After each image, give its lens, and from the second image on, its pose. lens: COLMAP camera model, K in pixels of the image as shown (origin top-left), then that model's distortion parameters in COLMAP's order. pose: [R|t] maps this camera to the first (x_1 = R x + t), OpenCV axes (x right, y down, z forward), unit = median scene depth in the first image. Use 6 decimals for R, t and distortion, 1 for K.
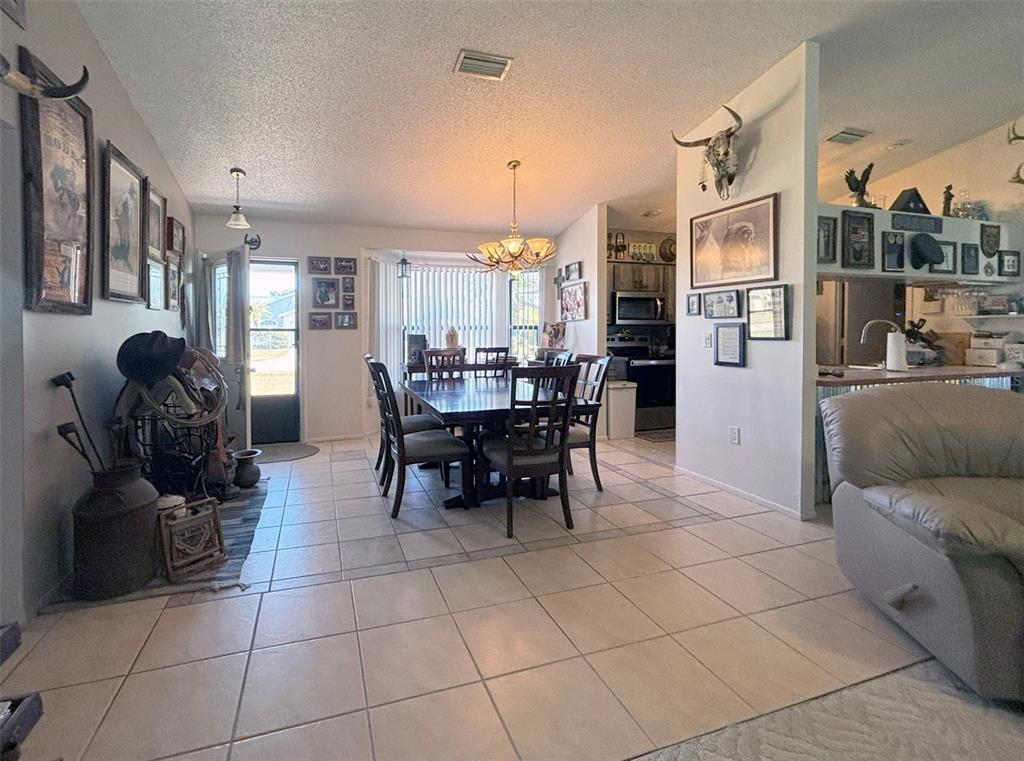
lens RADIAL K [[459.0, 0, 459.6], [0, 459.0, 340.8], [0, 0, 1]] dist [-0.000626, -0.001572]
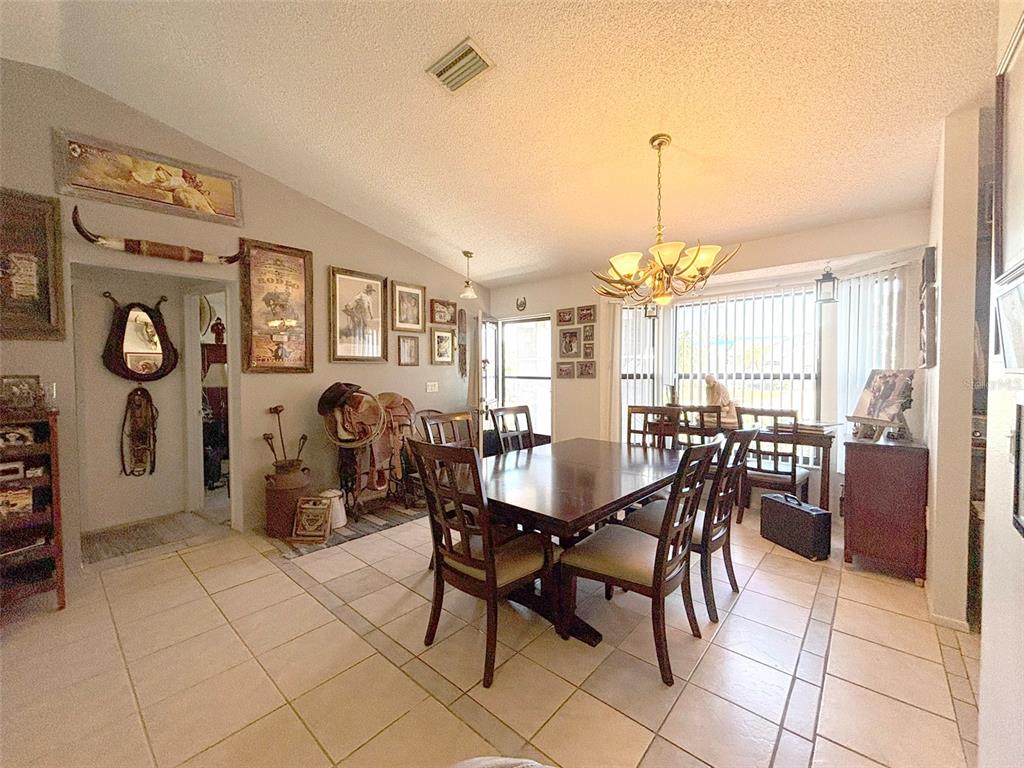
lens RADIAL K [[412.4, 0, 506.7], [0, 412.4, 383.5], [0, 0, 1]] dist [0.000055, 0.000028]
pose [[0.517298, 0.026909, -0.855382, 0.433465], [-0.017776, 0.999628, 0.020696, -0.030229], [0.855620, 0.004499, 0.517584, 0.404590]]
